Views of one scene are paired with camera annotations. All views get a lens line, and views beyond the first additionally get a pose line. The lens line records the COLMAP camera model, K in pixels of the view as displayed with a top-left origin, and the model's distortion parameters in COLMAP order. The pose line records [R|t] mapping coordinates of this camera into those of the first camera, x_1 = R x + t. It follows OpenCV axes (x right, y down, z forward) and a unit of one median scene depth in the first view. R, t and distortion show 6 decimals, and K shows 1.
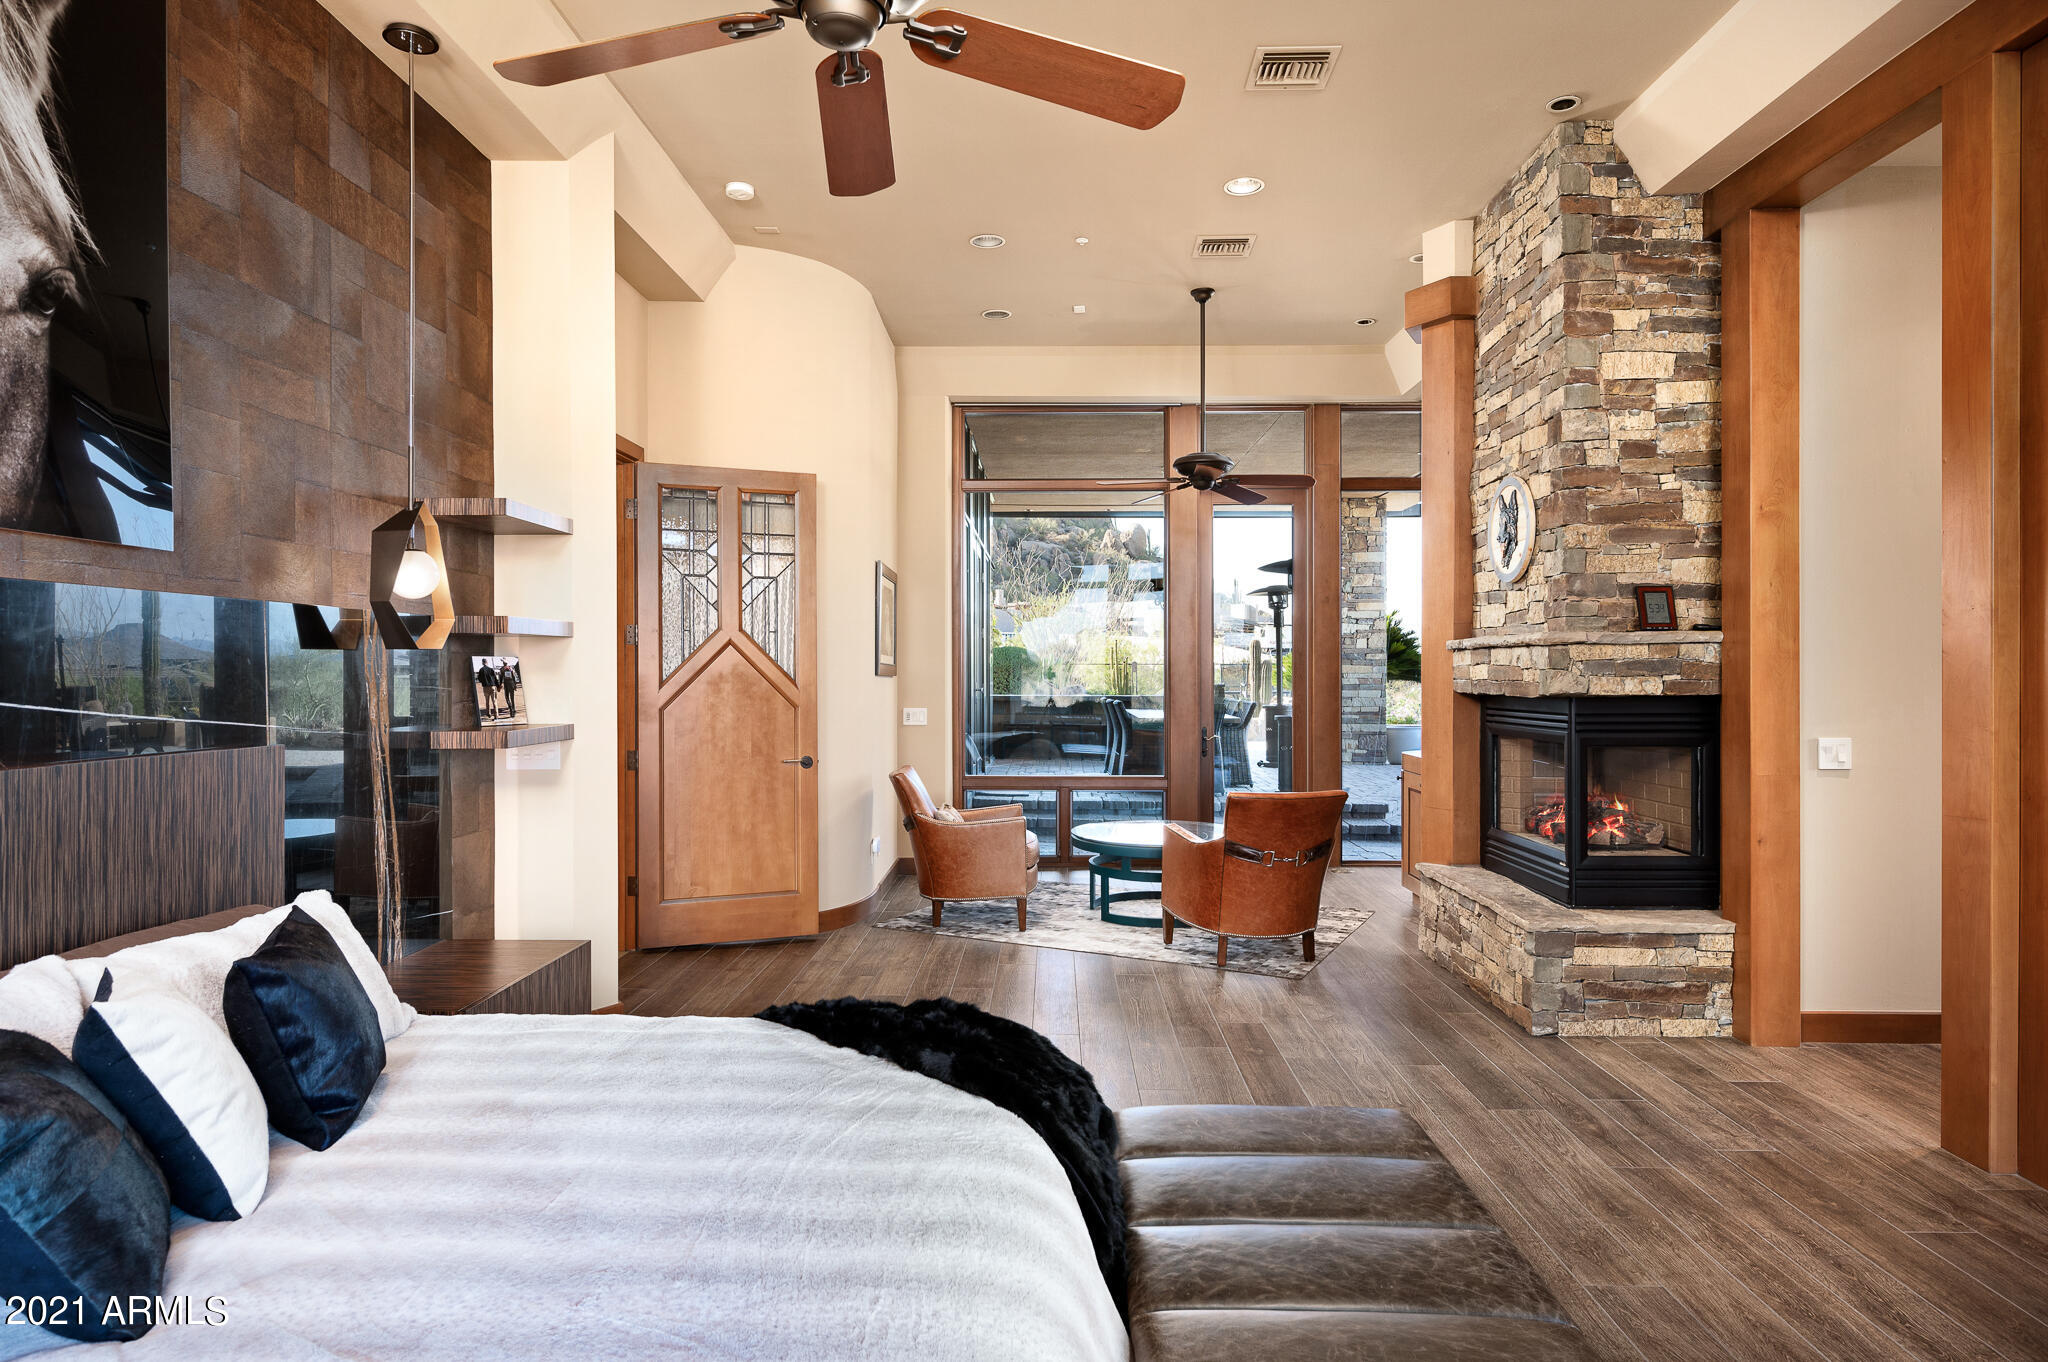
lens RADIAL K [[1157.7, 0, 1026.7], [0, 1157.7, 677.3], [0, 0, 1]] dist [0.004355, 0.001655]
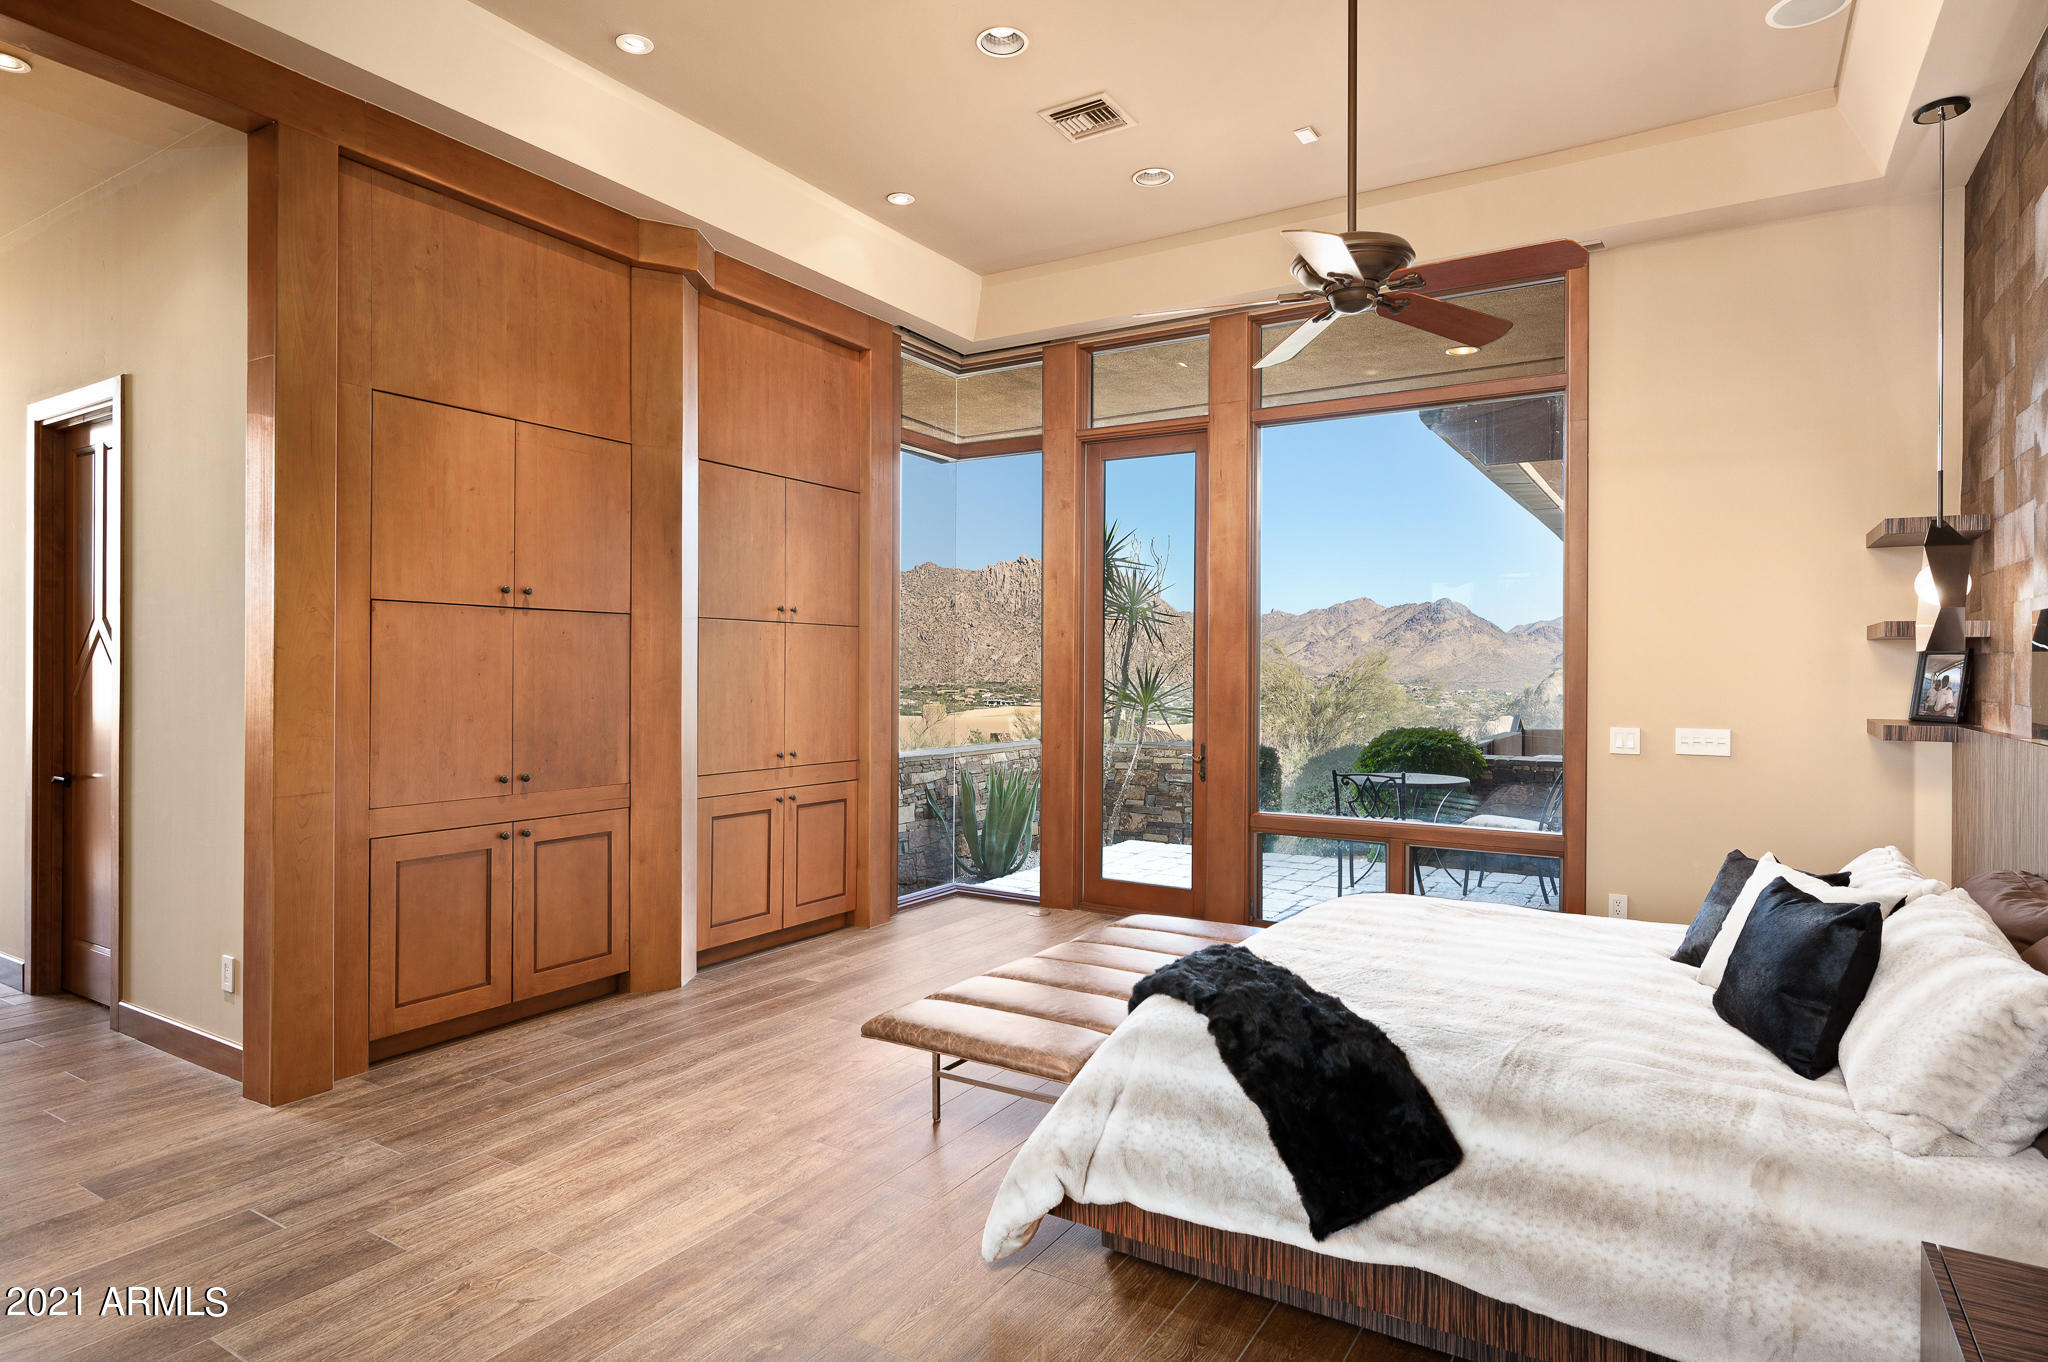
lens RADIAL K [[1129.1, 0, 1020.0], [0, 1129.1, 675.6], [0, 0, 1]] dist [0.001489, -0.000051]
pose [[-0.865939, -0.004213, 0.500132, -0.357918], [-0.002259, 0.999987, 0.004512, -0.001912], [-0.500144, 0.002777, -0.865938, 1.672661]]
